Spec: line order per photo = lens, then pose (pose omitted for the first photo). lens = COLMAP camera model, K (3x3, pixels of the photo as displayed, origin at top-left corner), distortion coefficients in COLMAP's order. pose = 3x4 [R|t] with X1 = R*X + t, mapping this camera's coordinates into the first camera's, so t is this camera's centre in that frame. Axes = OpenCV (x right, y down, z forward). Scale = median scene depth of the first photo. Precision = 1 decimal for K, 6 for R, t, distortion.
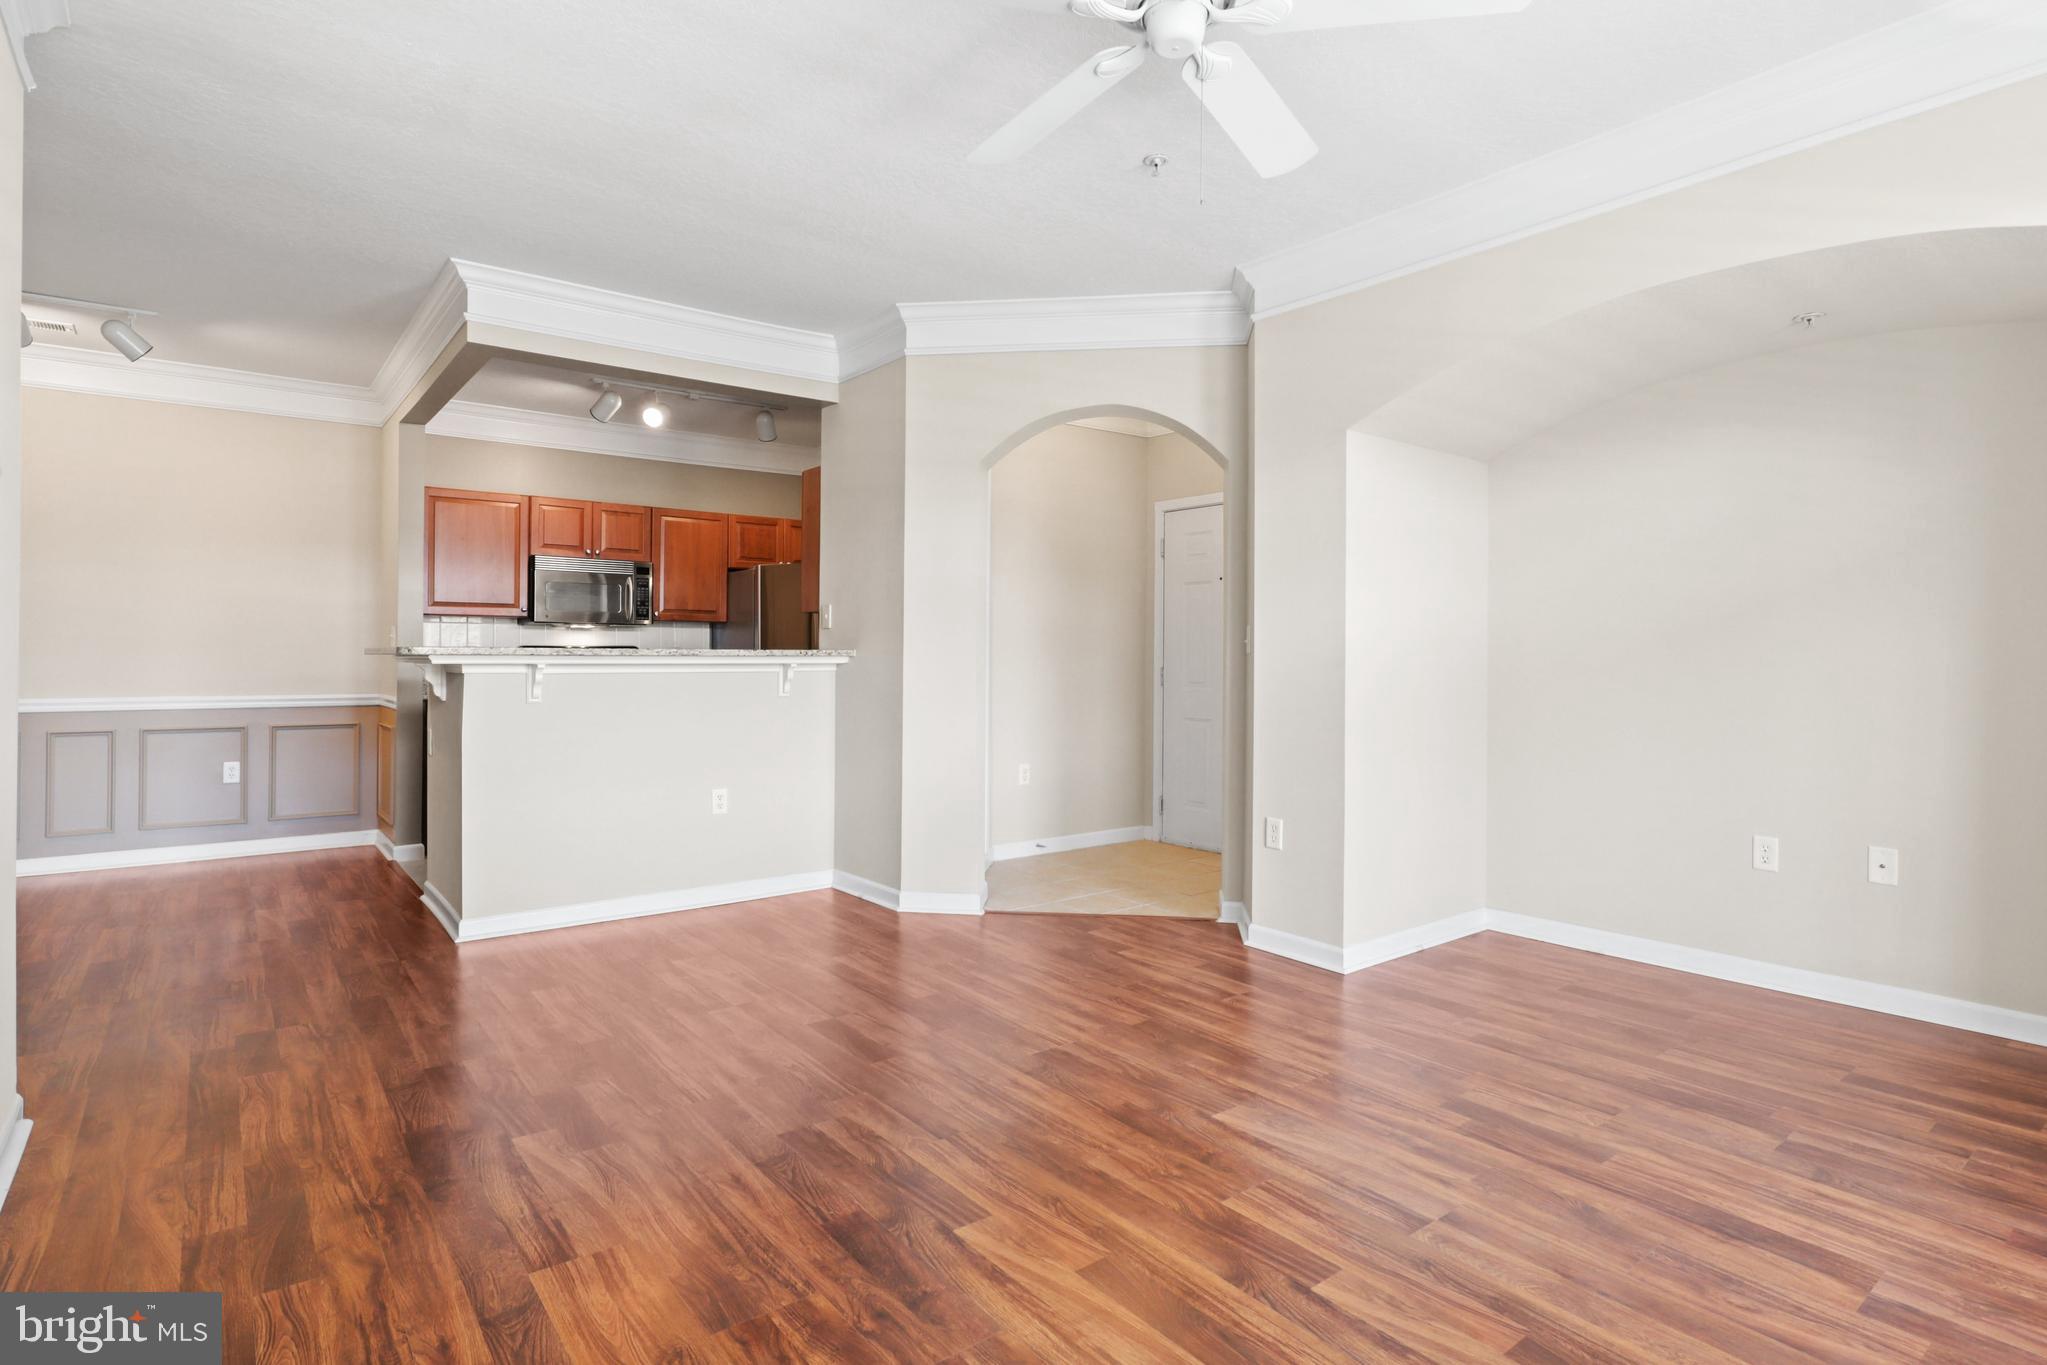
lens RADIAL K [[1034.3, 0, 1012.8], [0, 1034.3, 649.7], [0, 0, 1]] dist [-0.012110, 0.006955]
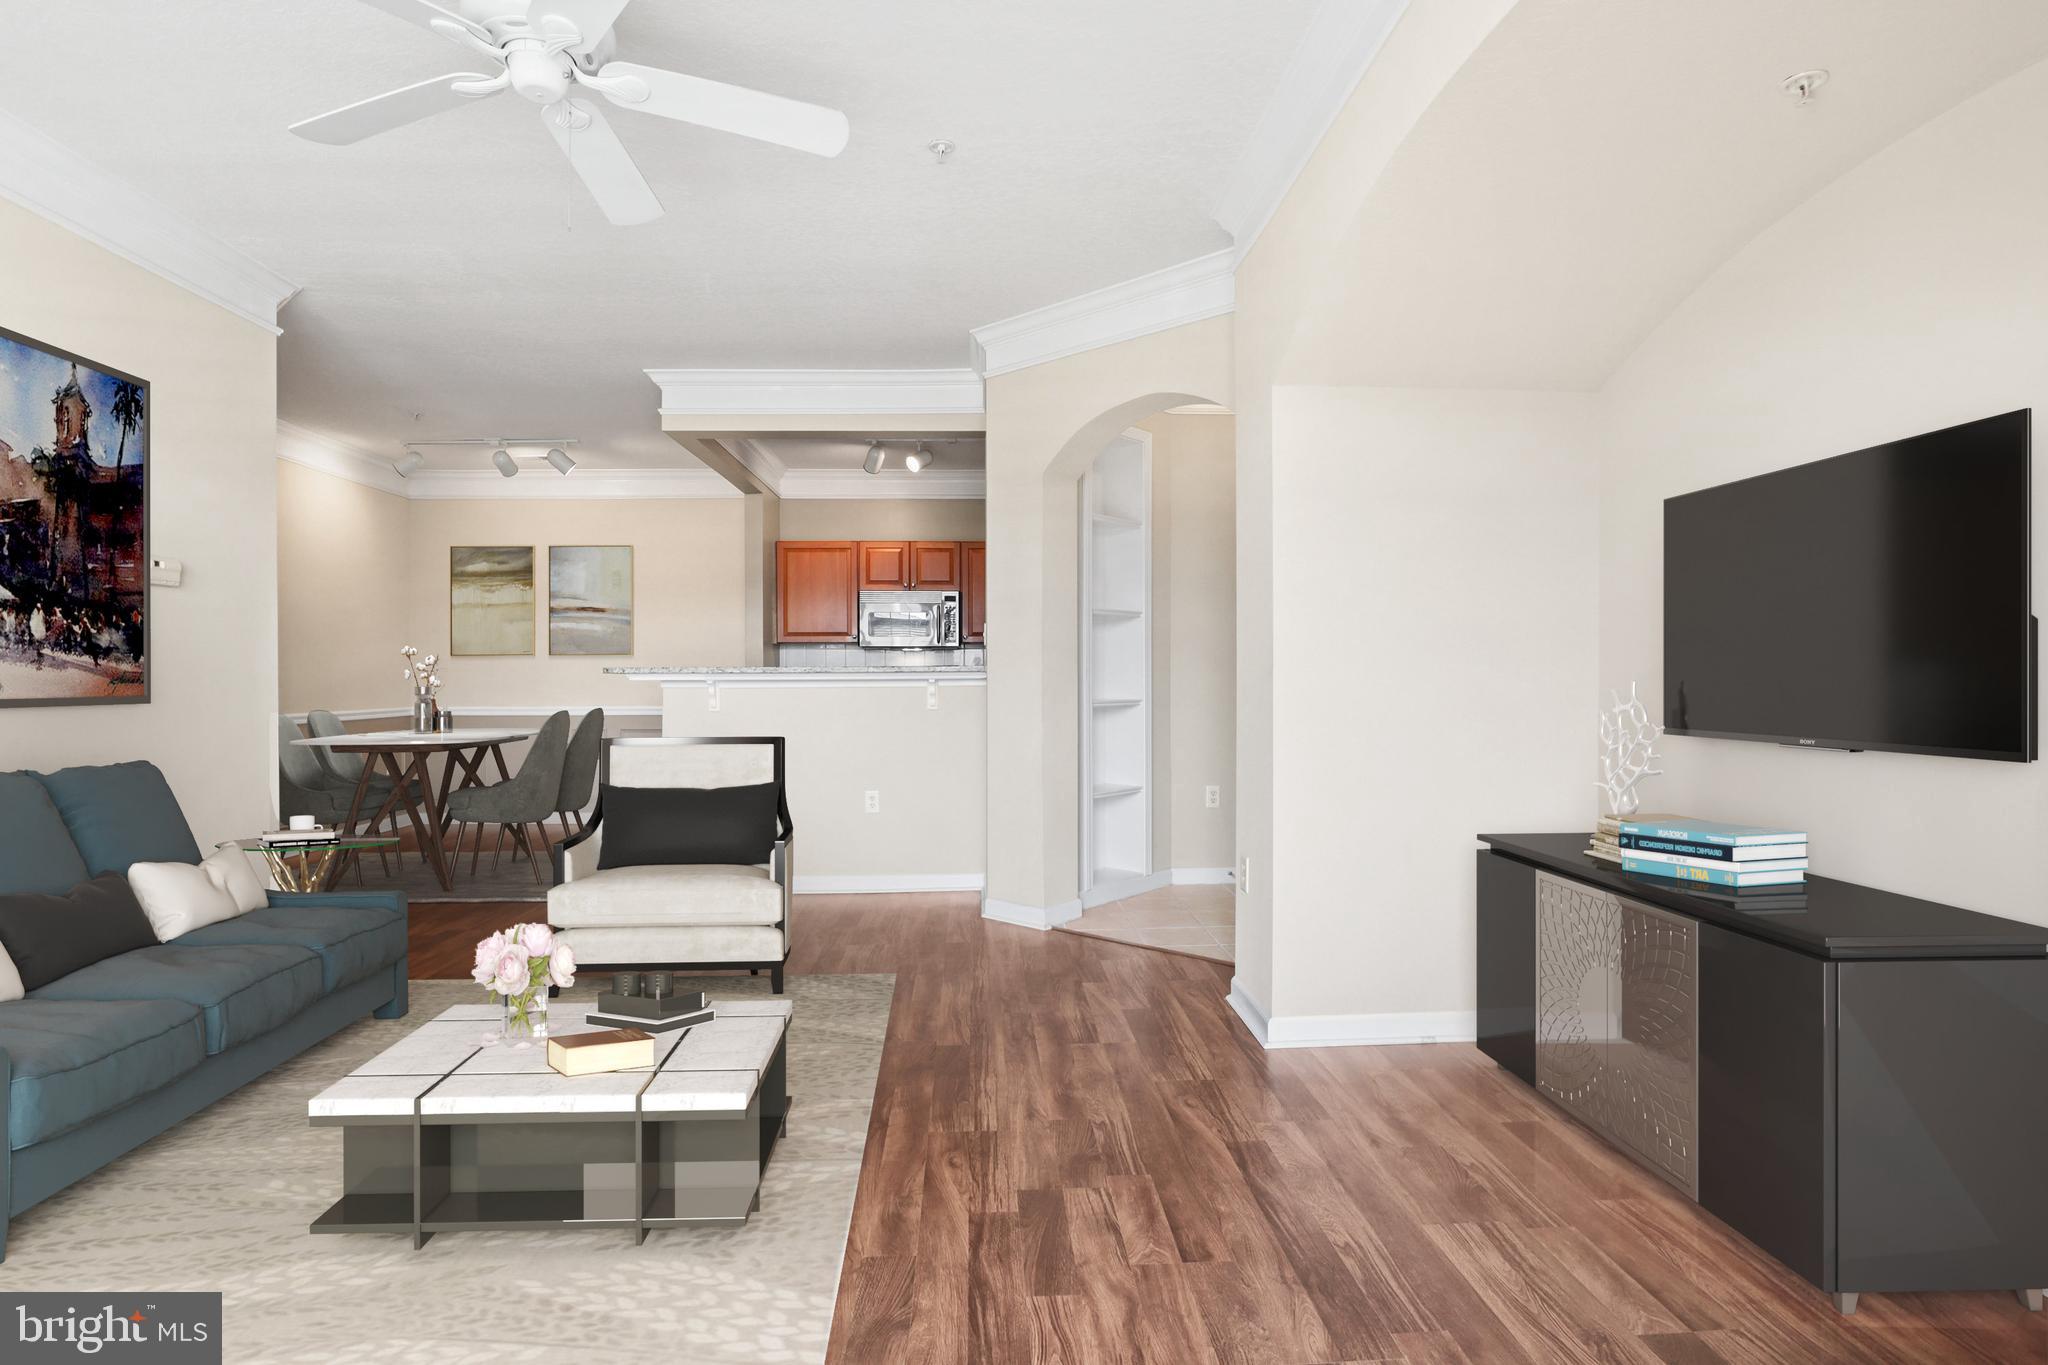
lens RADIAL K [[1034.8, 0, 1033.5], [0, 1034.8, 669.7], [0, 0, 1]] dist [-0.012110, 0.006955]
pose [[0.823838, -0.012929, -0.566678, 0.479771], [0.012323, 0.999912, -0.004898, 0.010156], [0.566692, -0.002948, 0.823924, 0.162773]]
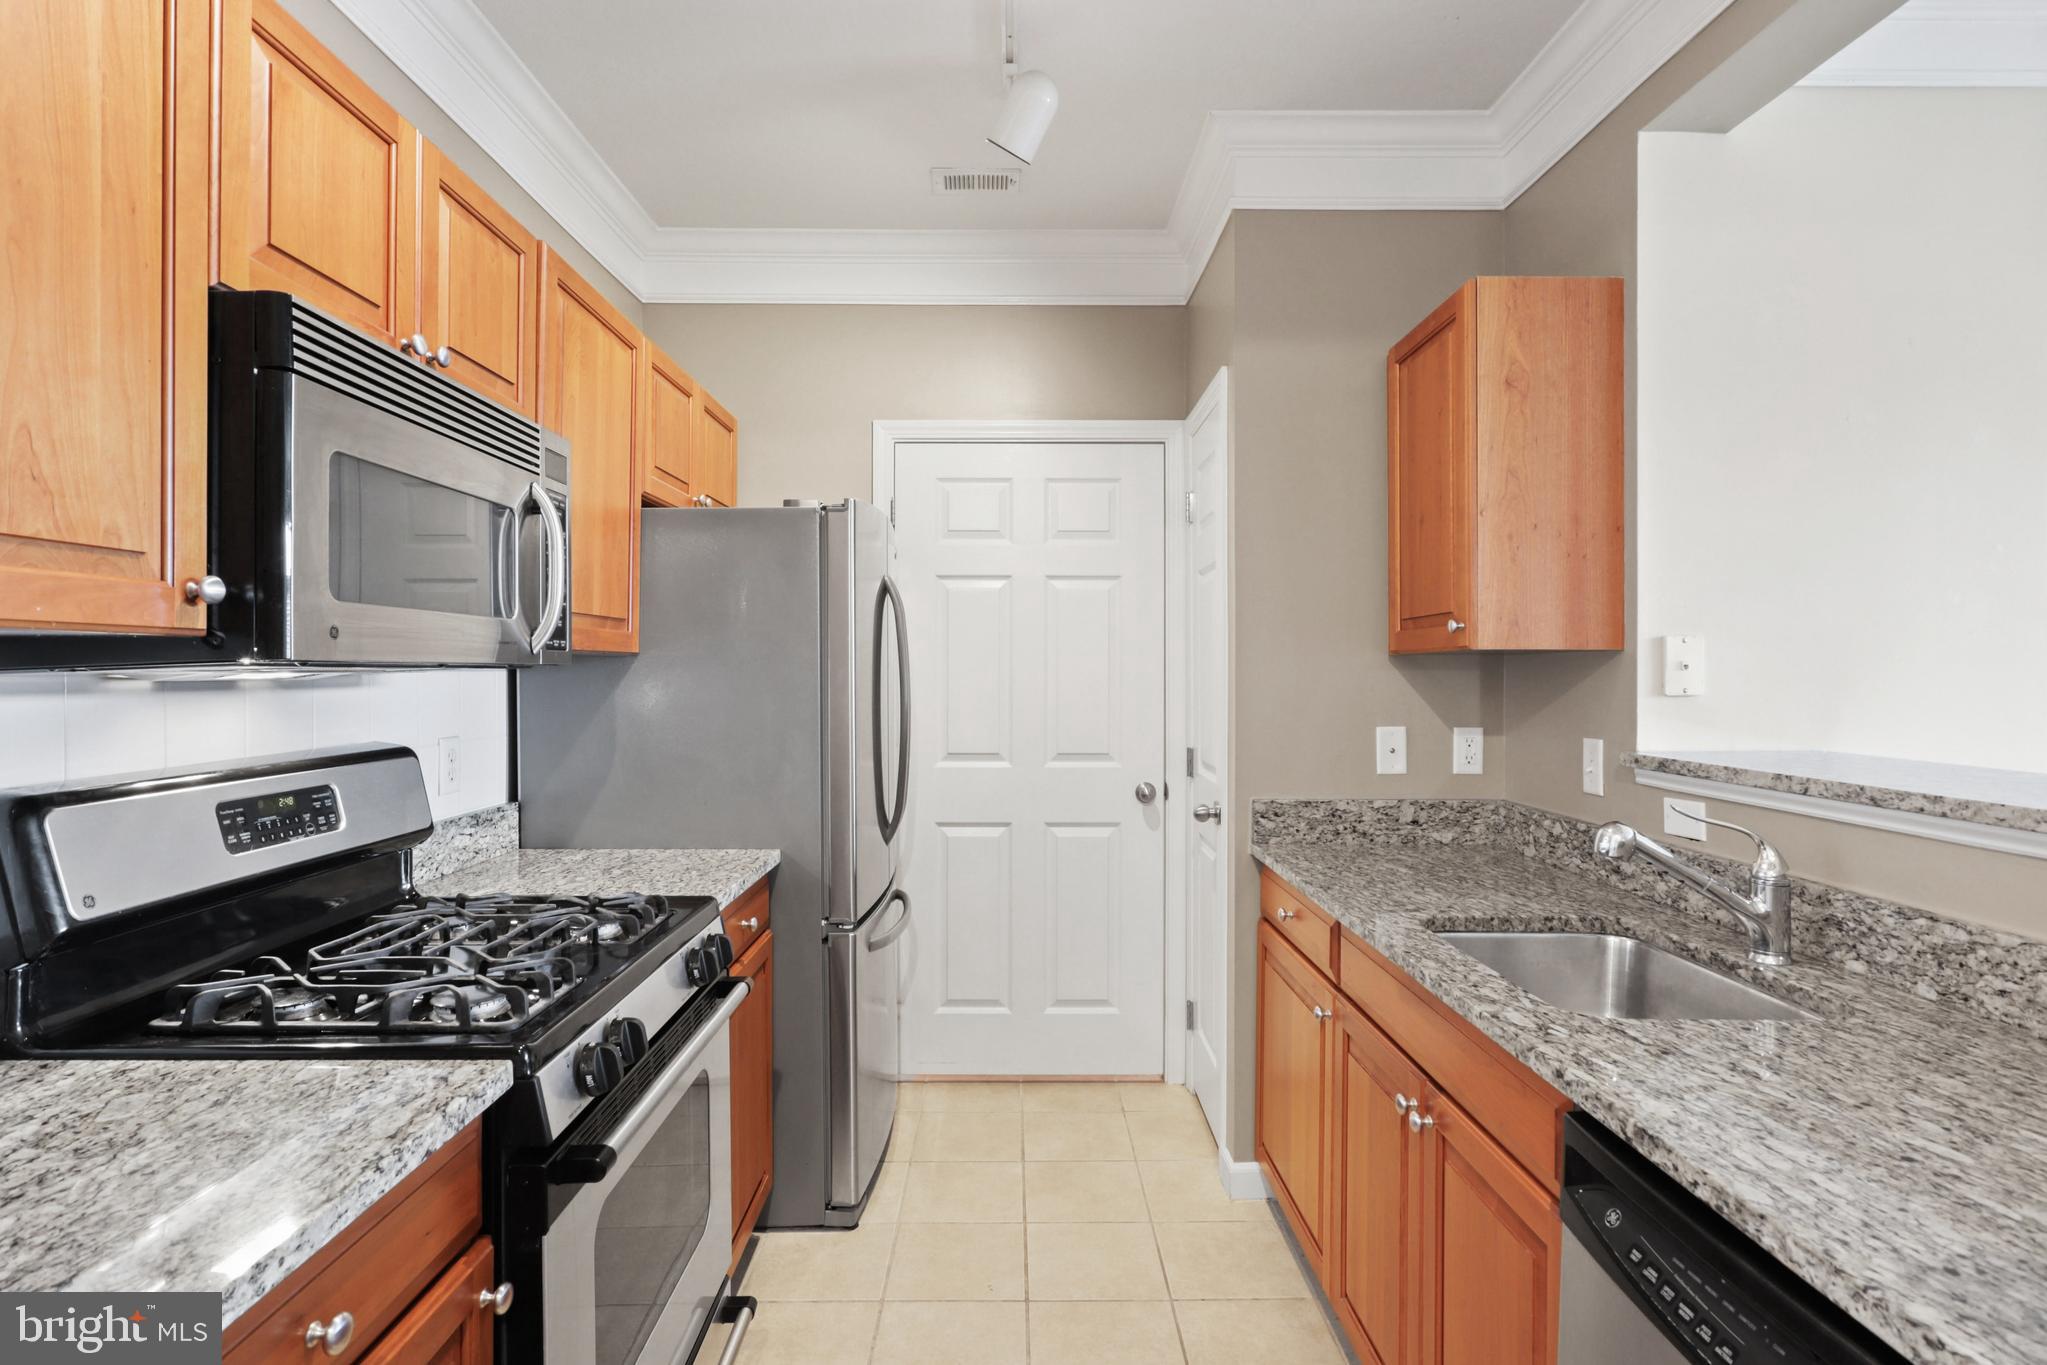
lens RADIAL K [[1034.3, 0, 1012.8], [0, 1034.3, 668.1], [0, 0, 1]] dist [-0.012110, 0.006955]
pose [[0.605380, -0.003885, 0.795927, -0.673769], [0.002832, 0.999992, 0.002727, -0.033068], [-0.795932, 0.000603, 0.605386, 1.006003]]
